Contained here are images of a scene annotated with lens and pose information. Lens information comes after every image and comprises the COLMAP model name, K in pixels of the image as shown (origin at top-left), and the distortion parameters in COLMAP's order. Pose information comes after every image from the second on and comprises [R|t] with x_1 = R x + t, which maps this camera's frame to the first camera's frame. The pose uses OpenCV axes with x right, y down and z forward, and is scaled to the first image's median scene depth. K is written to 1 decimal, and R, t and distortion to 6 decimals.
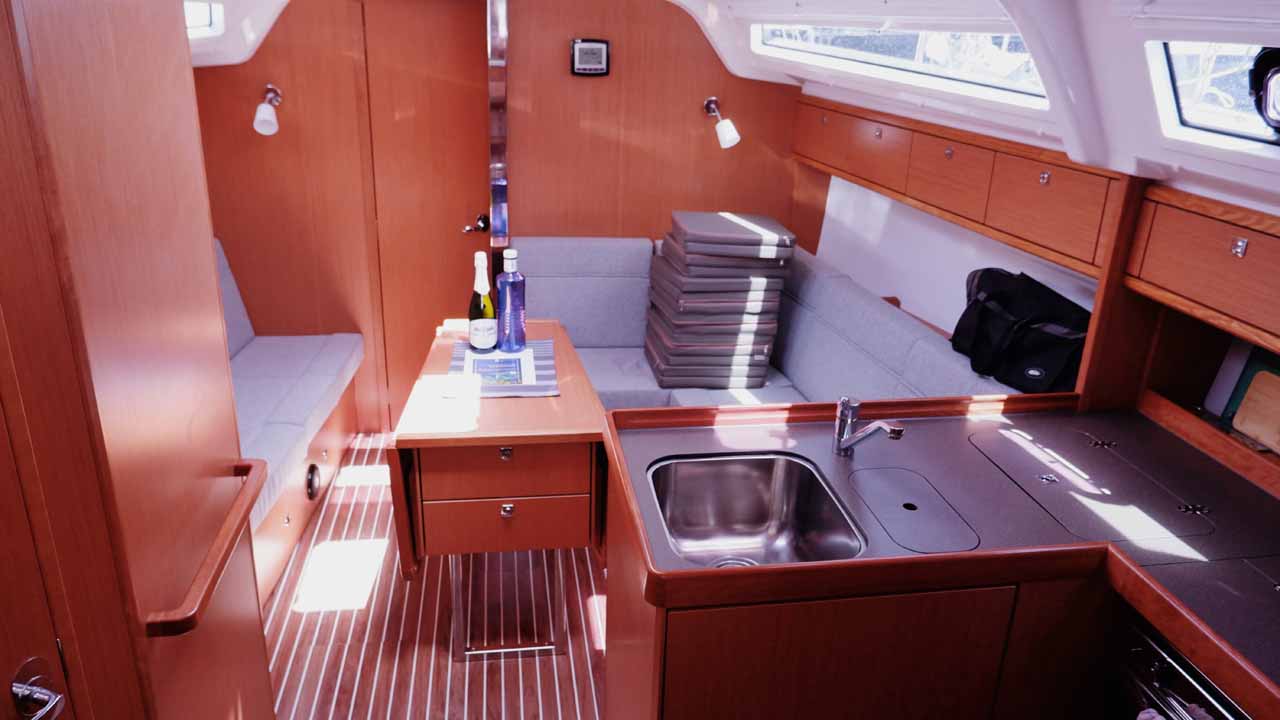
lens RADIAL K [[847.2, 0, 645.4], [0, 847.2, 359.9], [0, 0, 1]] dist [-0.007556, -0.000205]
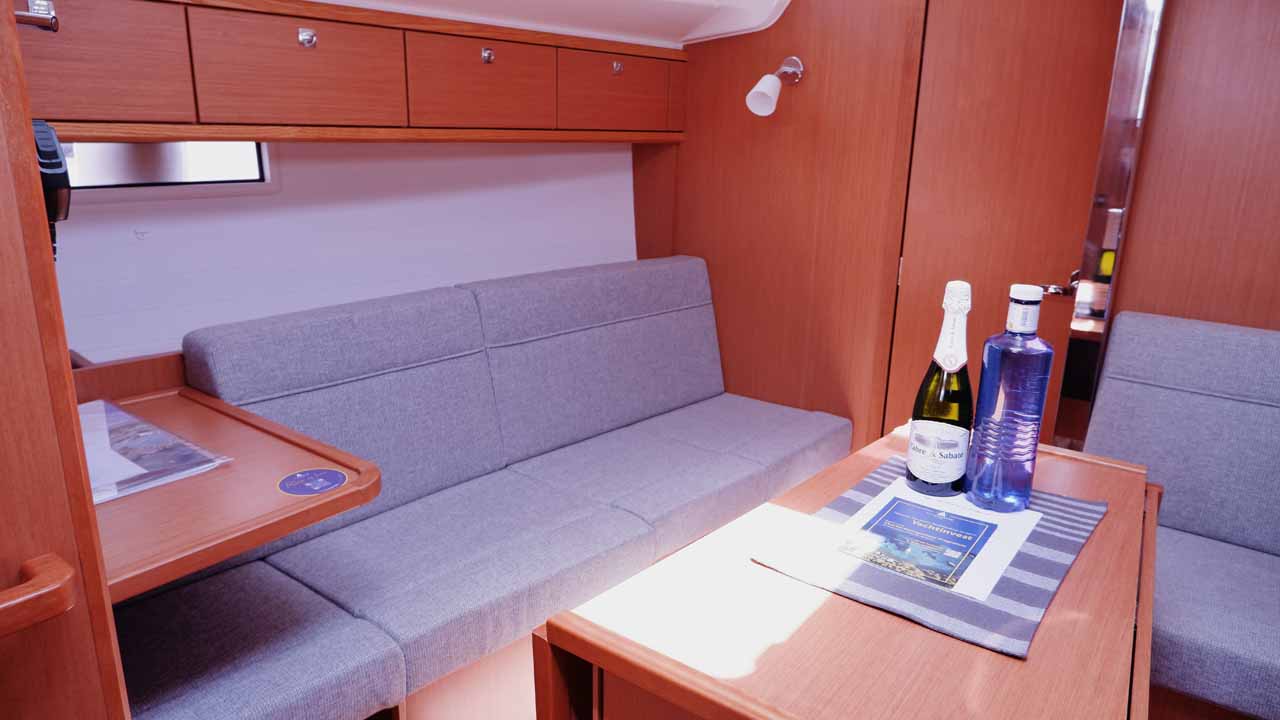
lens RADIAL K [[847.2, 0, 645.4], [0, 847.2, 359.9], [0, 0, 1]] dist [-0.007556, -0.000205]
pose [[0.705027, 0.167894, -0.689020, 0.012276], [-0.252004, 0.967473, -0.022114, -0.029885], [0.662896, 0.189227, 0.724404, 0.542920]]
